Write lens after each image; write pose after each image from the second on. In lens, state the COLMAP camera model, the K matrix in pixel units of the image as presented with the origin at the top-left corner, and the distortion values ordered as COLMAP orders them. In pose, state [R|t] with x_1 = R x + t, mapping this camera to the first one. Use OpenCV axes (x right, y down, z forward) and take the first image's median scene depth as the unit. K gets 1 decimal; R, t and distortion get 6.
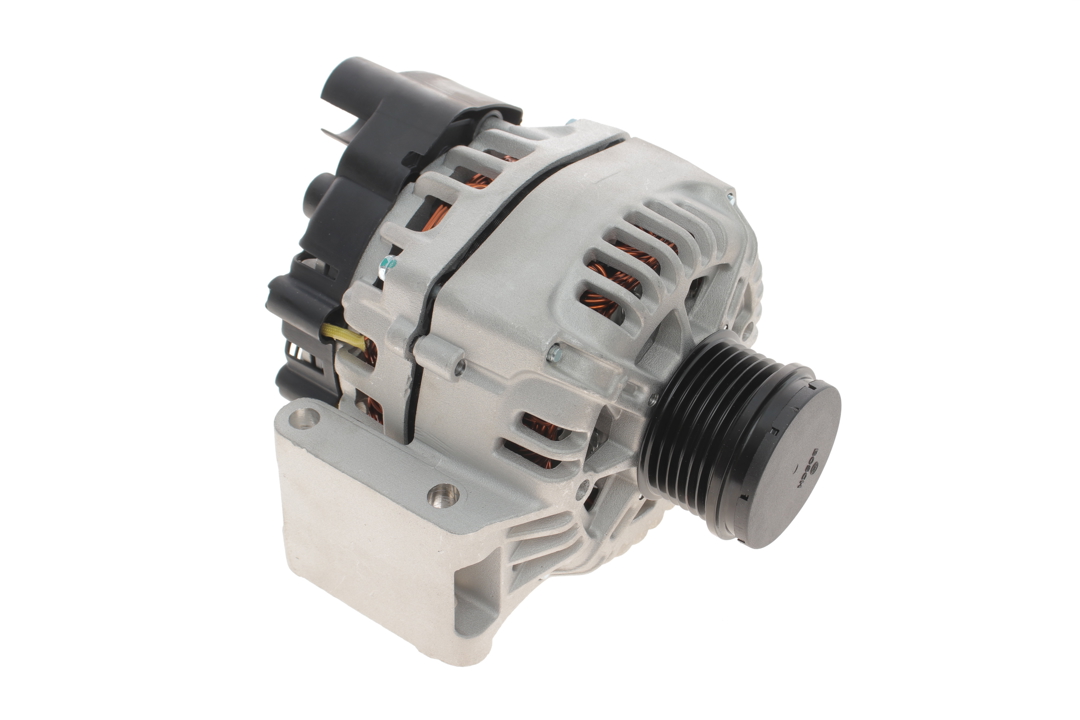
lens RADIAL K [[1818.1, 0, 540.0], [0, 1818.1, 360.0], [0, 0, 1]] dist [0.021528, 0.006776]
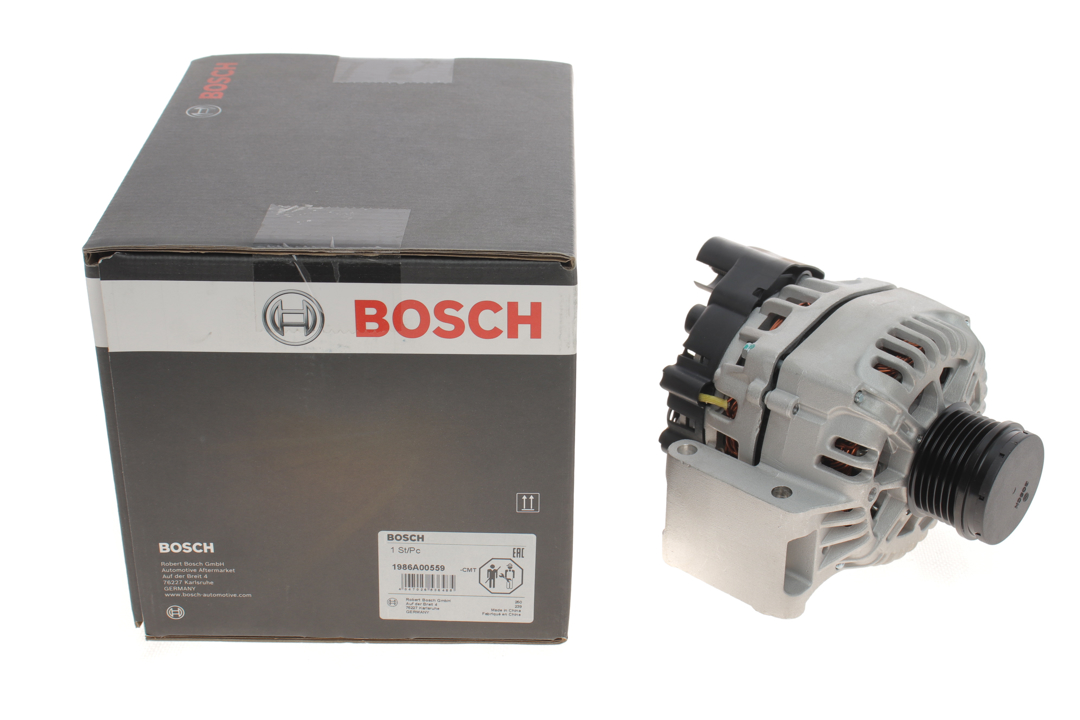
lens RADIAL K [[1725.0, 0, 540.0], [0, 1725.0, 360.0], [0, 0, 1]] dist [0.107458, 0.043332]
pose [[0.995007, 0.029486, -0.095355, -0.118392], [-0.048780, 0.977157, -0.206844, 0.273794], [0.087077, 0.210462, 0.973716, -0.474465]]
